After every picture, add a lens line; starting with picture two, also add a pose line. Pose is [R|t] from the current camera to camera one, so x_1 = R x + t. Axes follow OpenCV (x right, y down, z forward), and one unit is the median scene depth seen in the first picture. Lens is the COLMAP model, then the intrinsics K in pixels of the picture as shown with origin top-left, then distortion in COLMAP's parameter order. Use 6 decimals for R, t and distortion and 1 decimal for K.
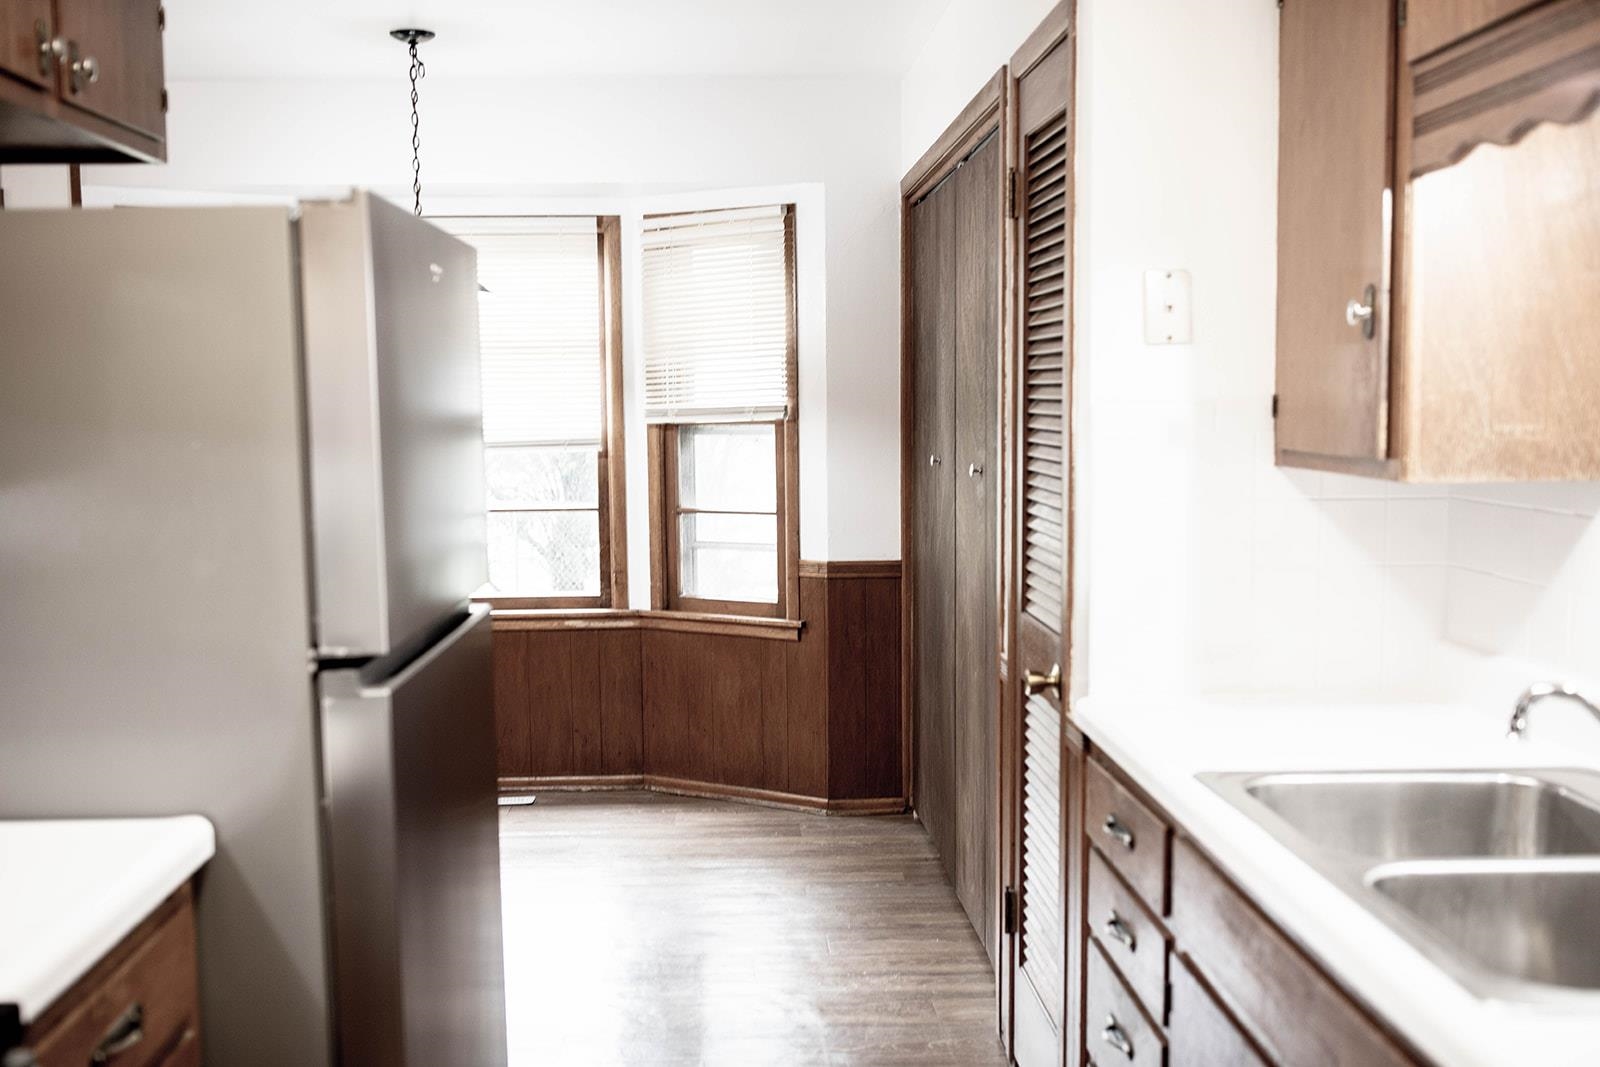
lens RADIAL K [[1571.3, 0, 800.0], [0, 1571.3, 533.5], [0, 0, 1]] dist [0.001931, -0.016664]
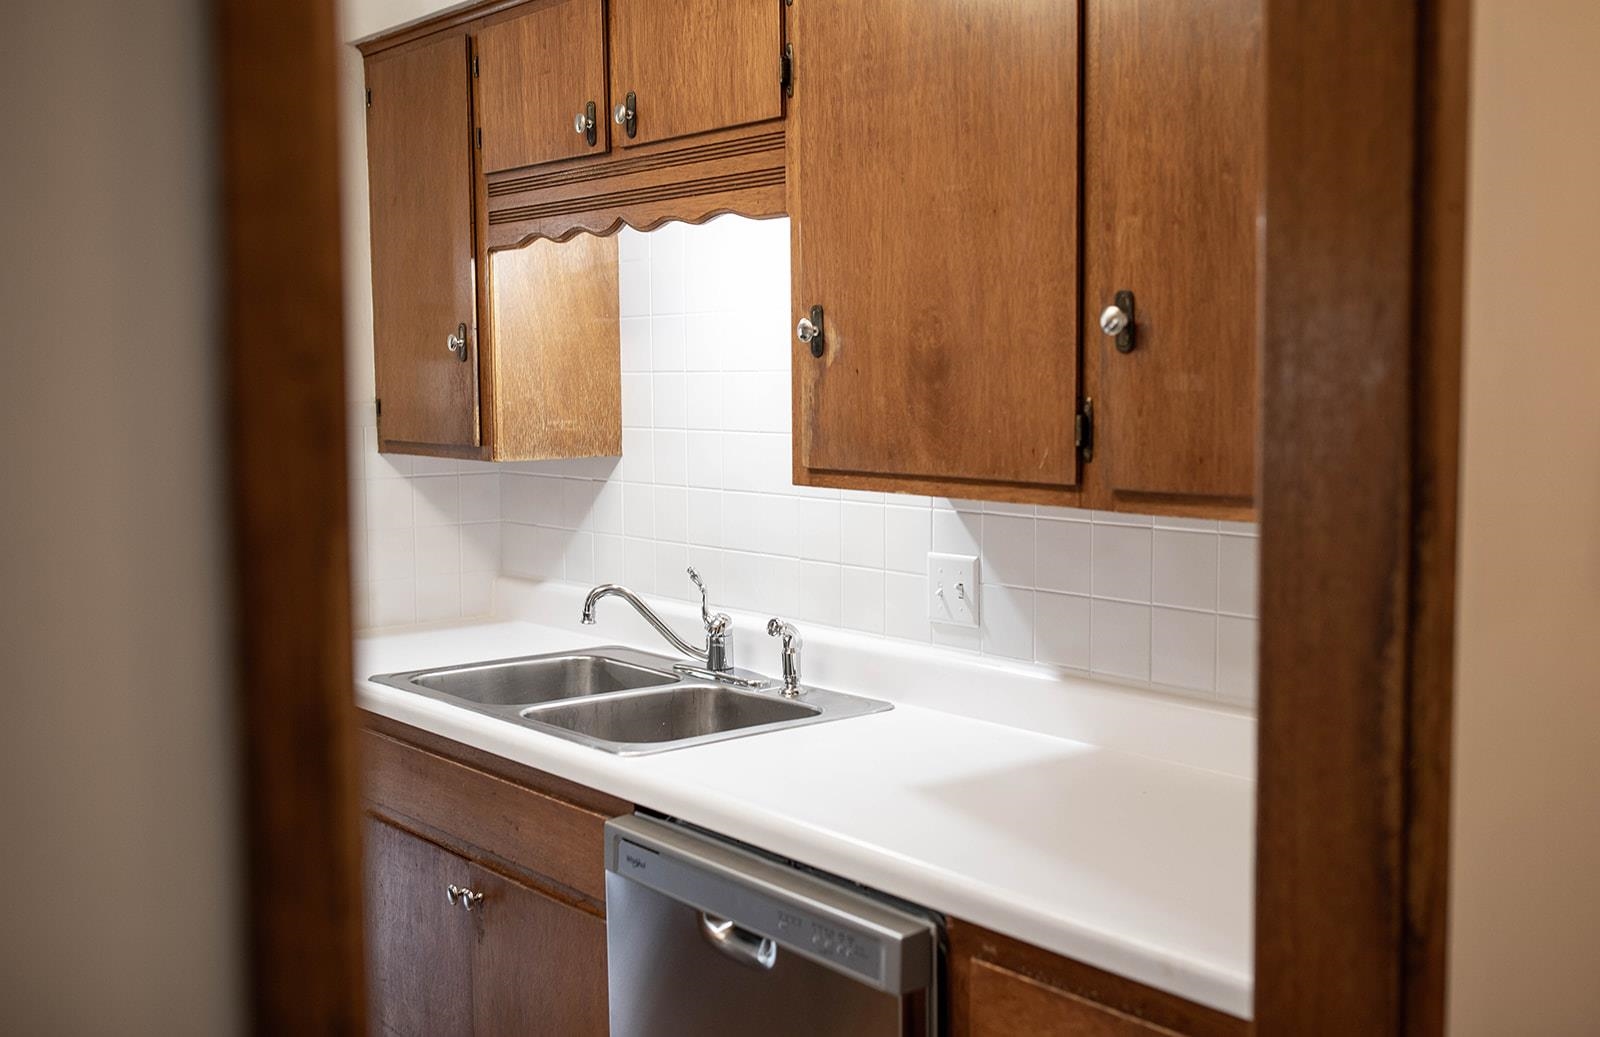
lens RADIAL K [[1683.1, 0, 800.0], [0, 1683.1, 518.5], [0, 0, 1]] dist [-0.001818, -0.000907]
pose [[0.795837, -0.053029, 0.603184, -0.228934], [0.054016, 0.998404, 0.016506, 0.006420], [-0.603096, 0.019445, 0.797431, -0.280938]]
